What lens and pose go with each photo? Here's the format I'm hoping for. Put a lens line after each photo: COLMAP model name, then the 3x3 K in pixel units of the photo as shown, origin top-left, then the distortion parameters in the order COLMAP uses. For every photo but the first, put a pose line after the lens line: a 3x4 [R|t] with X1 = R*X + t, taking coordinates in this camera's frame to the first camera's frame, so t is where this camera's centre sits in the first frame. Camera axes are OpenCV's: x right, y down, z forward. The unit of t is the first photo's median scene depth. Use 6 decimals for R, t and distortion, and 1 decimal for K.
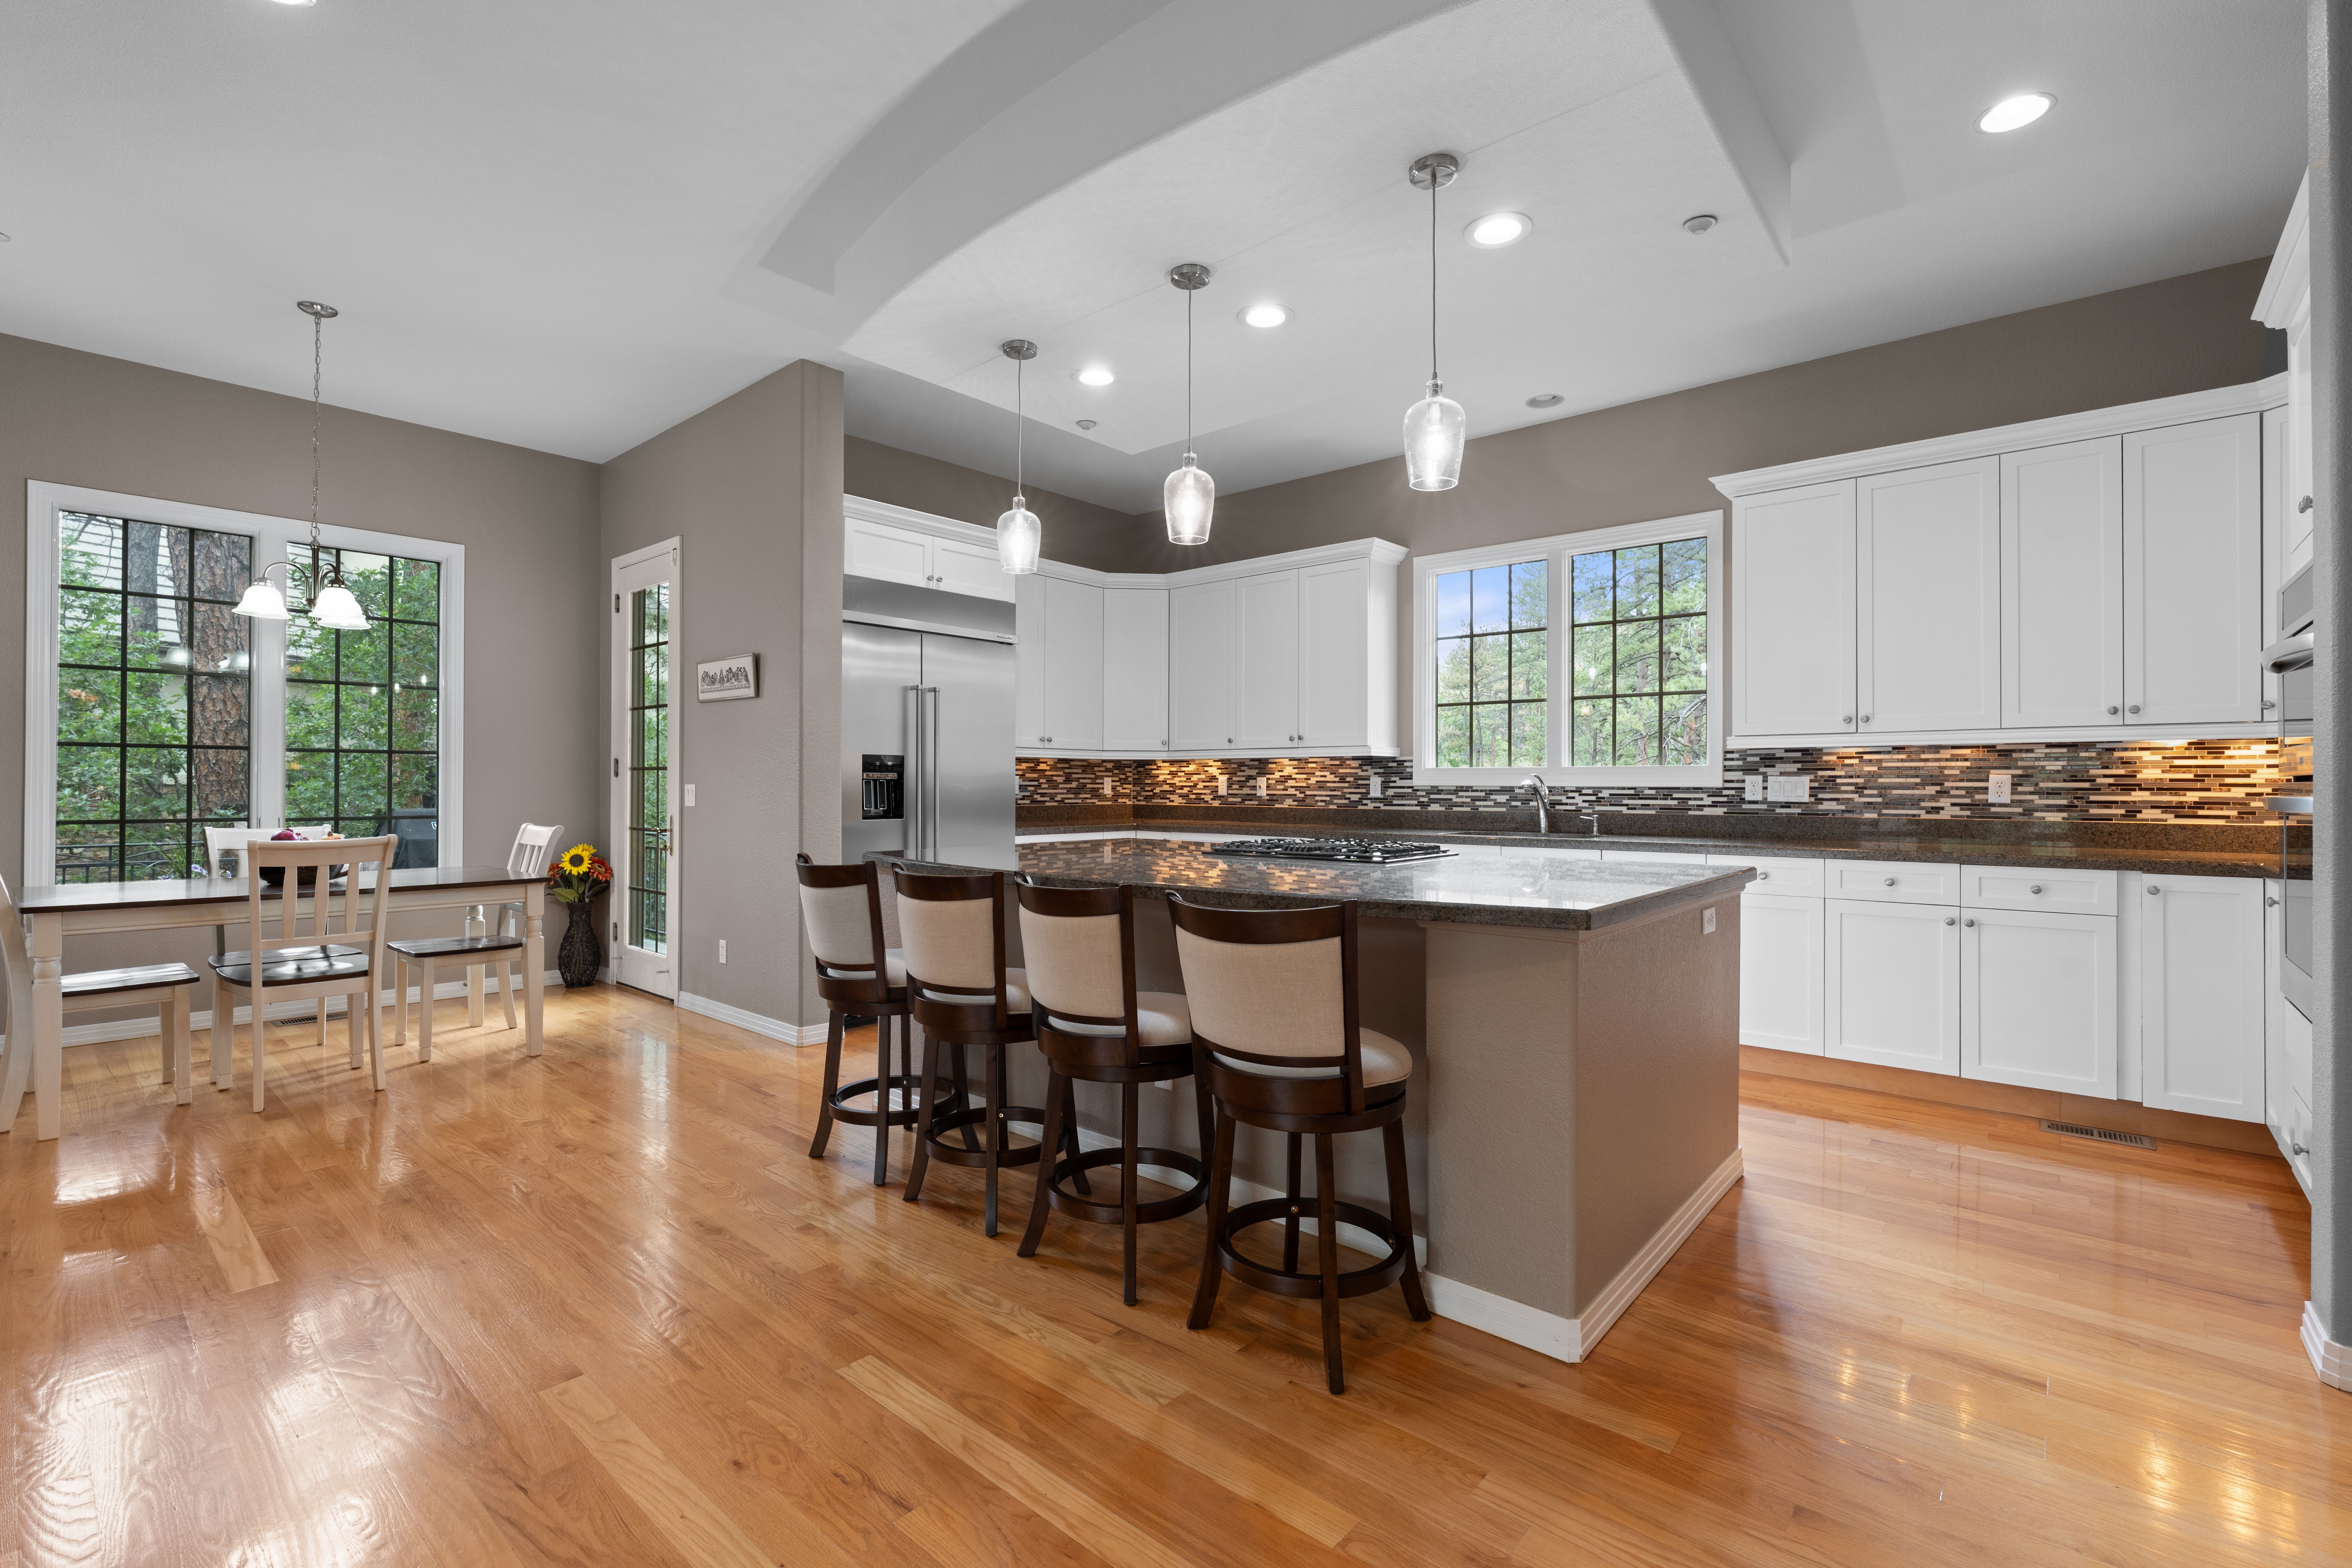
lens RADIAL K [[1042.1, 0, 1182.5], [0, 1042.1, 778.0], [0, 0, 1]] dist [-0.001759, 0.000537]
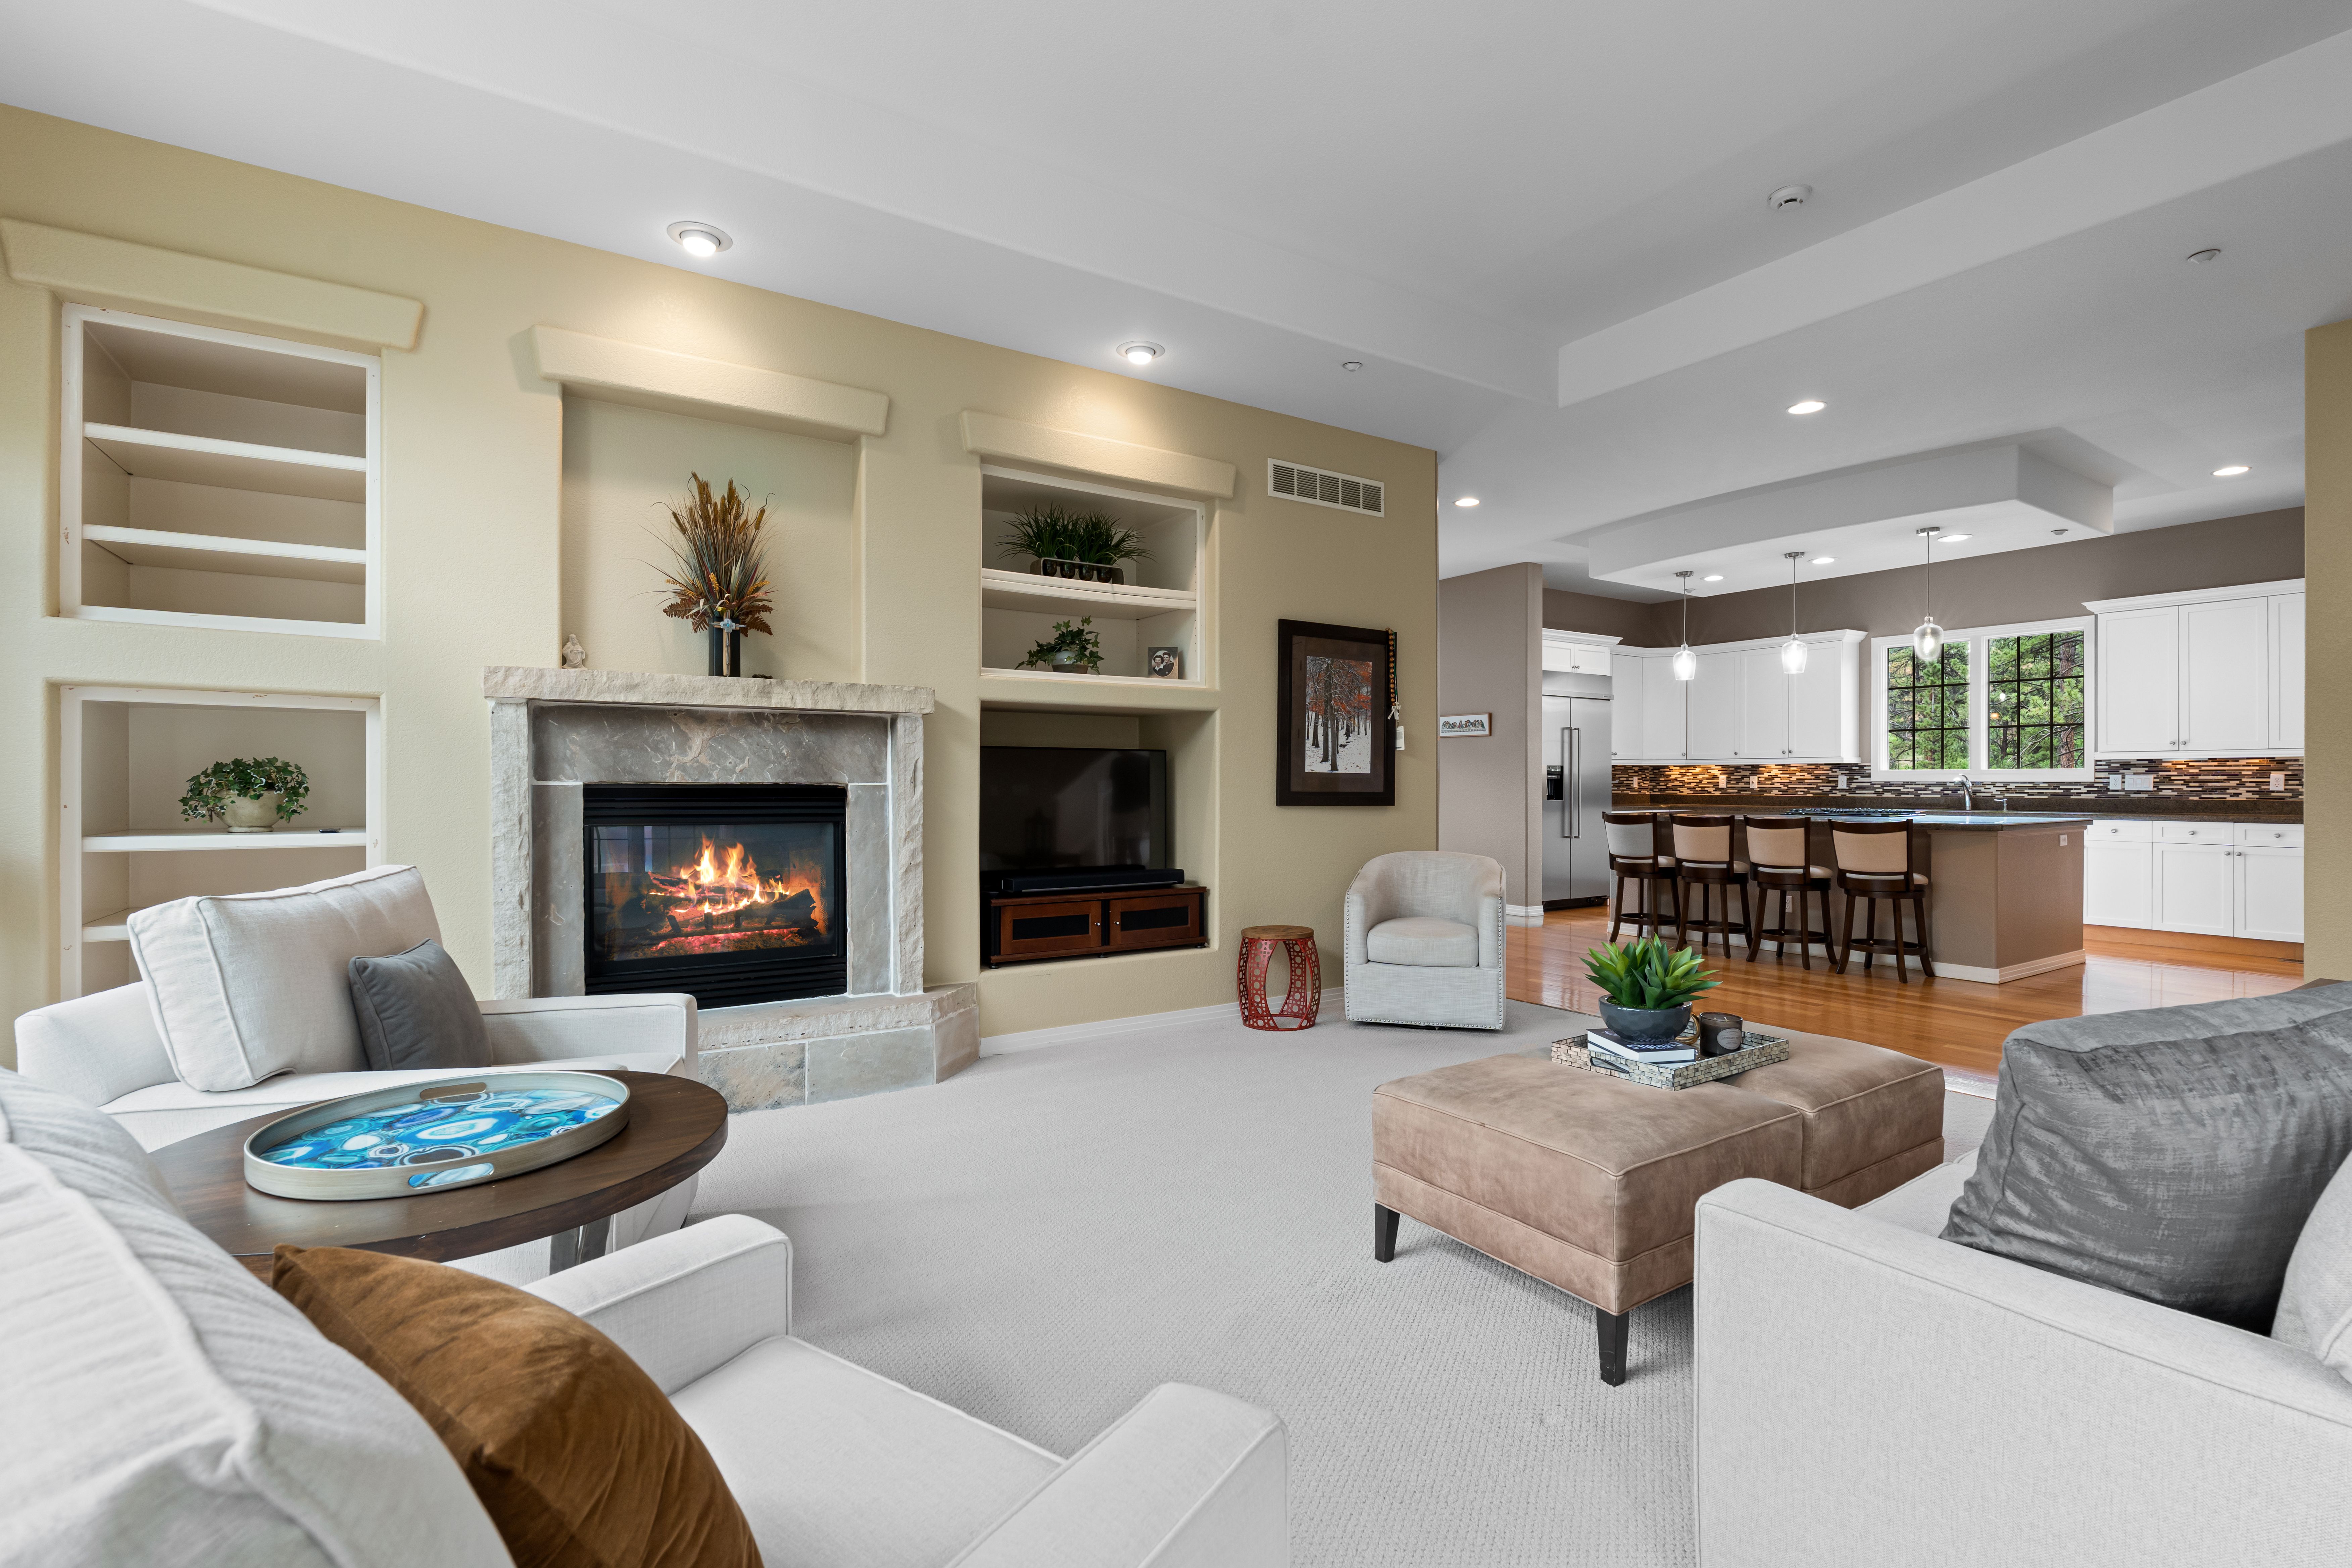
lens RADIAL K [[1066.4, 0, 1168.8], [0, 1066.4, 784.3], [0, 0, 1]] dist [-0.004940, -0.001158]
pose [[0.958728, -0.000033, -0.284324, -0.396994], [0.002076, 0.999974, 0.006883, -0.002122], [0.284317, -0.007189, 0.958703, -0.994503]]
